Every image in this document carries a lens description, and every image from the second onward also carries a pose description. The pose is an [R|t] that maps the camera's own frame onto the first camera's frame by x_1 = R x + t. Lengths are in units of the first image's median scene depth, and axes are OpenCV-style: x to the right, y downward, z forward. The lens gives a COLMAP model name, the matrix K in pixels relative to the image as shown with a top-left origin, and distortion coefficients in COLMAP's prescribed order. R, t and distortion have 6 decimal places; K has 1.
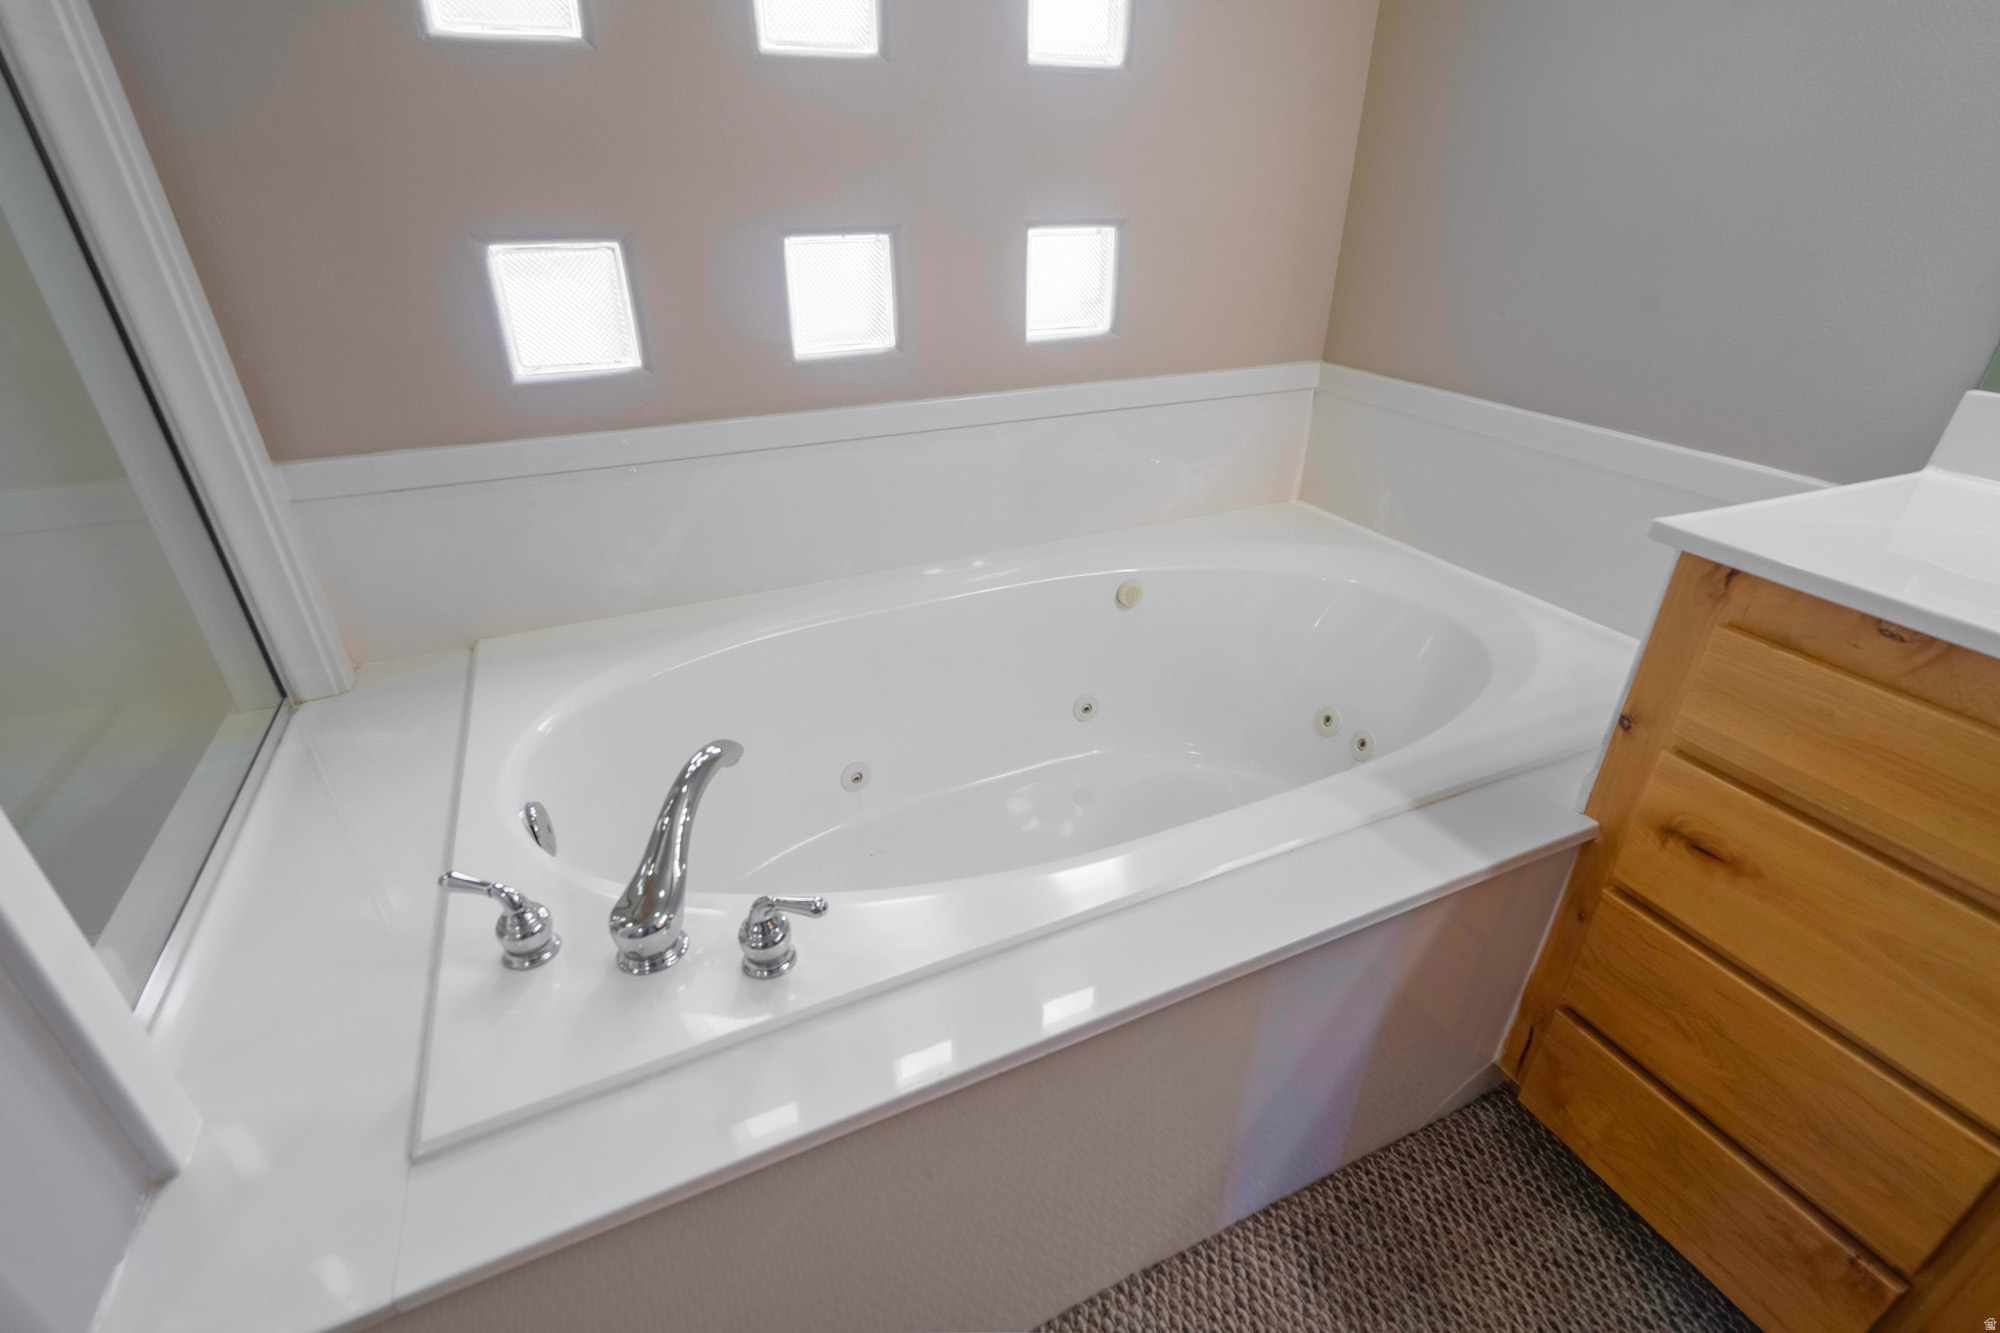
lens RADIAL K [[929.6, 0, 1010.8], [0, 929.6, 660.0], [0, 0, 1]] dist [-0.006422, 0.004933]
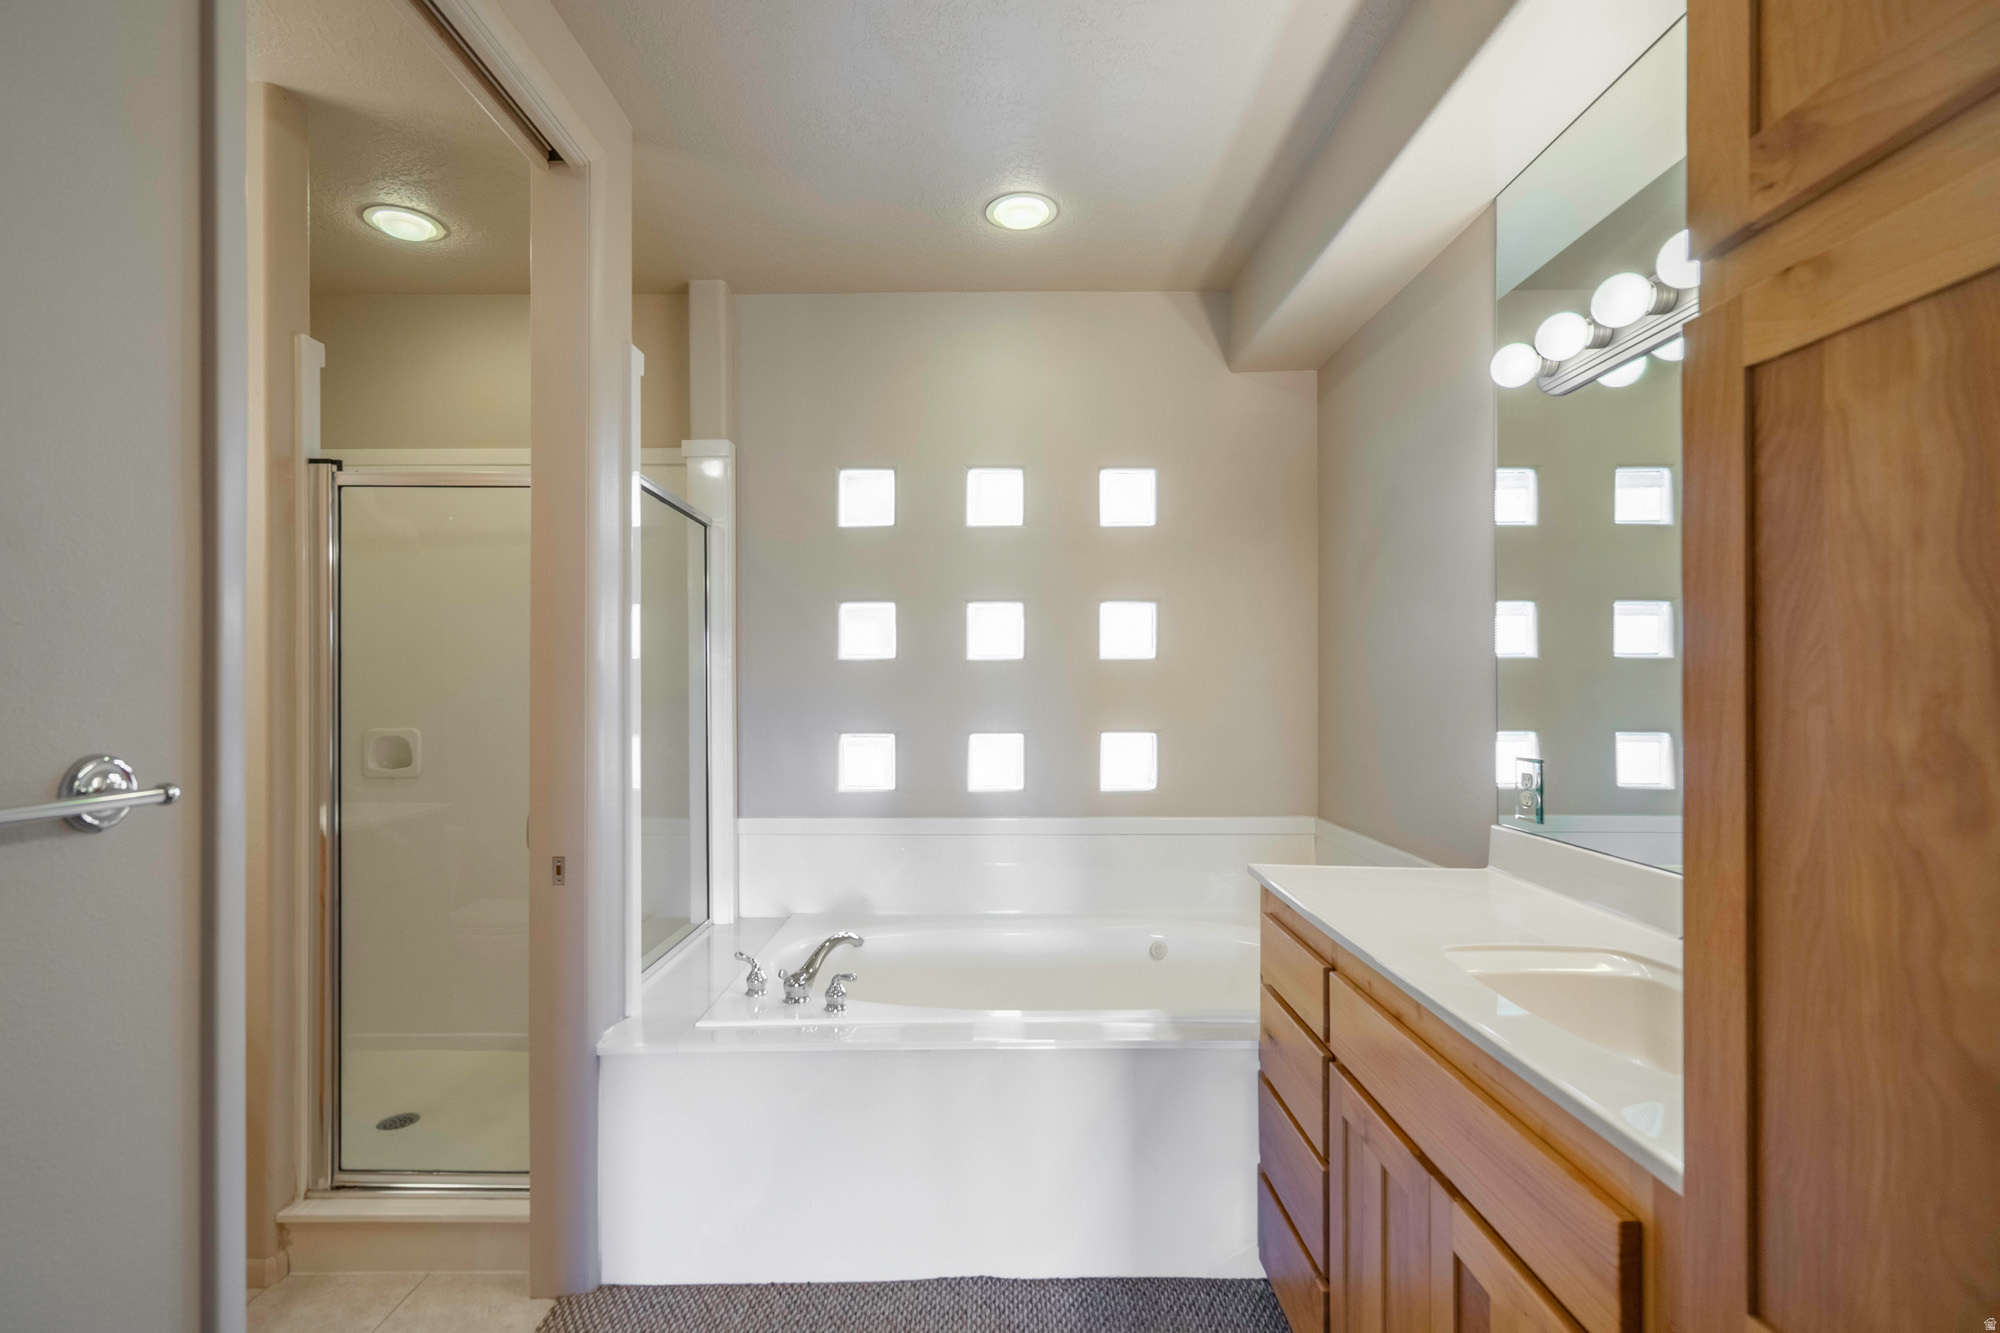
lens RADIAL K [[929.6, 0, 995.8], [0, 929.6, 666.2], [0, 0, 1]] dist [-0.006422, 0.004933]
pose [[0.916632, -0.010240, -0.399600, 0.546707], [-0.183074, 0.877909, -0.442447, 0.266709], [0.355343, 0.478718, 0.802845, -0.605775]]
